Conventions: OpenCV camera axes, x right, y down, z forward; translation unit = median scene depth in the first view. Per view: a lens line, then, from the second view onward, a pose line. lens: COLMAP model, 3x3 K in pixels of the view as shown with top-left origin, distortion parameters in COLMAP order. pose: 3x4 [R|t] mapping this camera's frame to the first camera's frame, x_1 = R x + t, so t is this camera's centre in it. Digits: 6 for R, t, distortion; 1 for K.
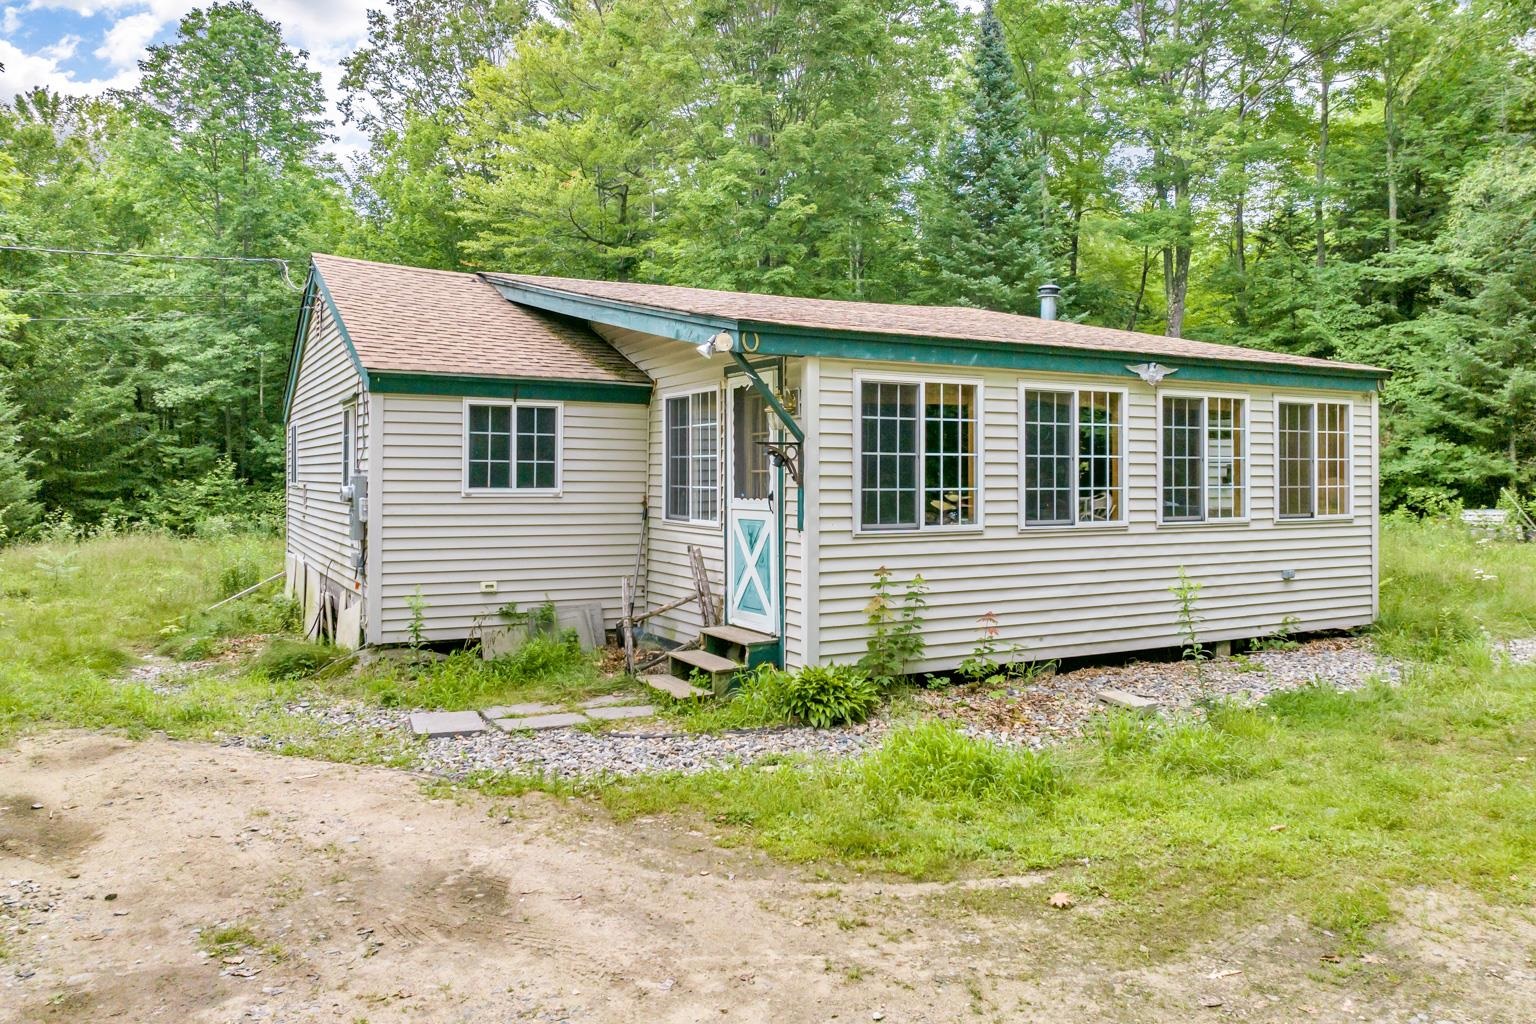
lens RADIAL K [[1098.8, 0, 767.1], [0, 1098.8, 472.2], [0, 0, 1]] dist [-0.026856, 0.001580]
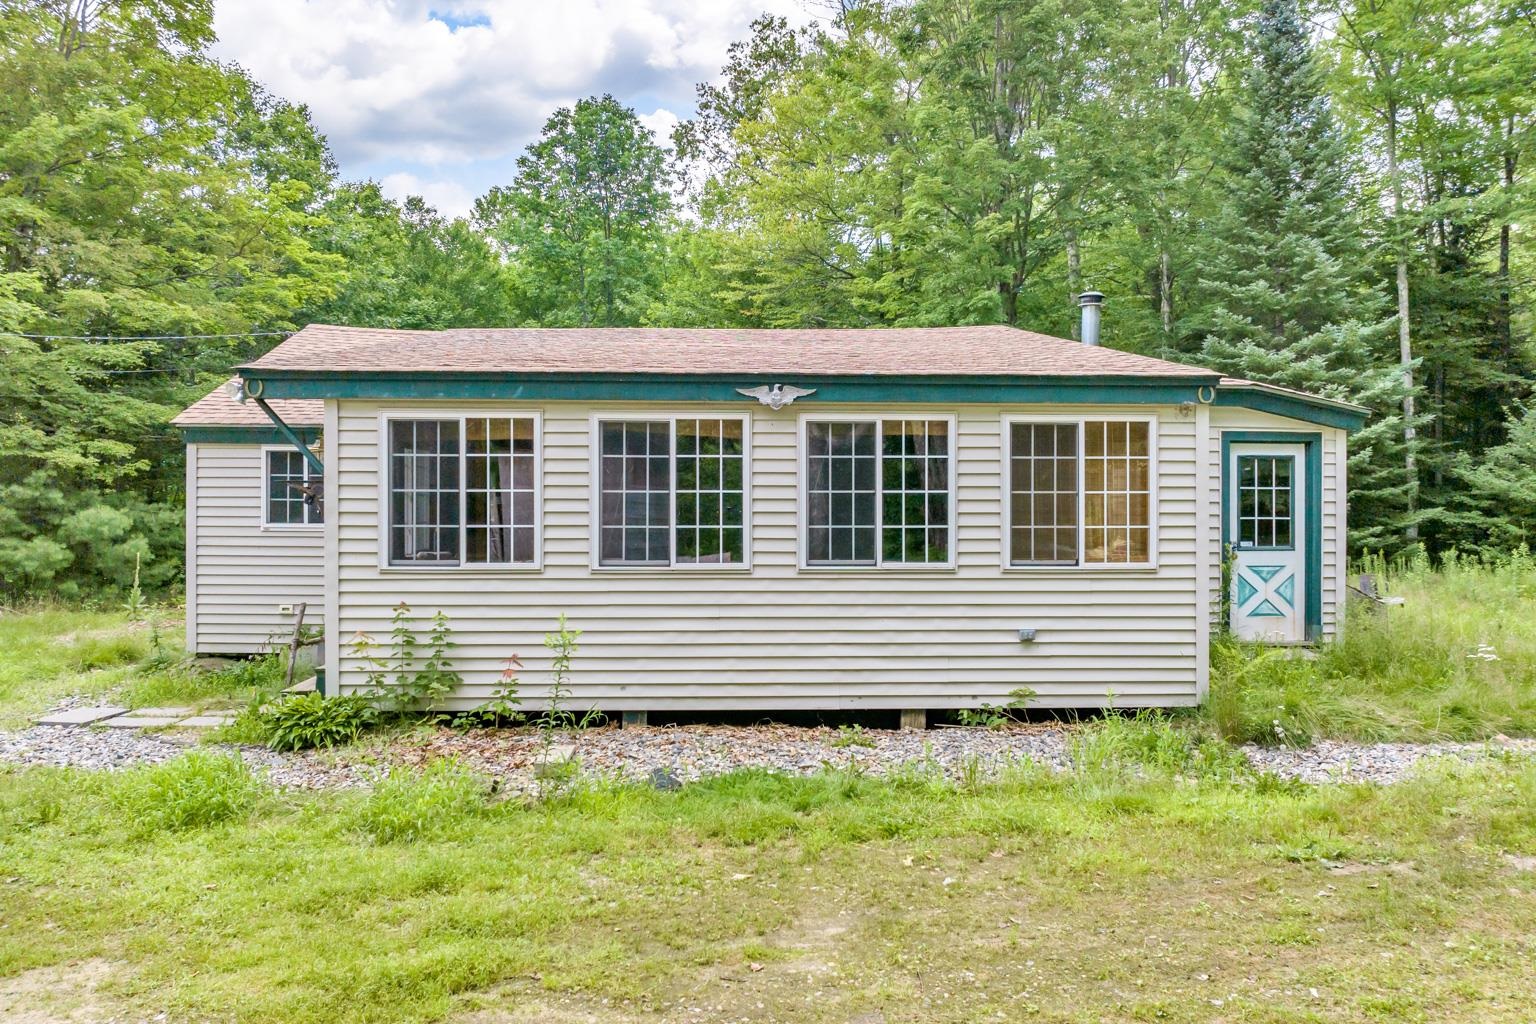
lens RADIAL K [[1100.4, 0, 768.0], [0, 1100.4, 512.0], [0, 0, 1]] dist [-0.029729, -0.004179]
pose [[0.899872, 0.000611, -0.436154, 0.652534], [0.000094, 0.999999, 0.001594, 0.000992], [0.436154, -0.001476, 0.899871, 0.182531]]
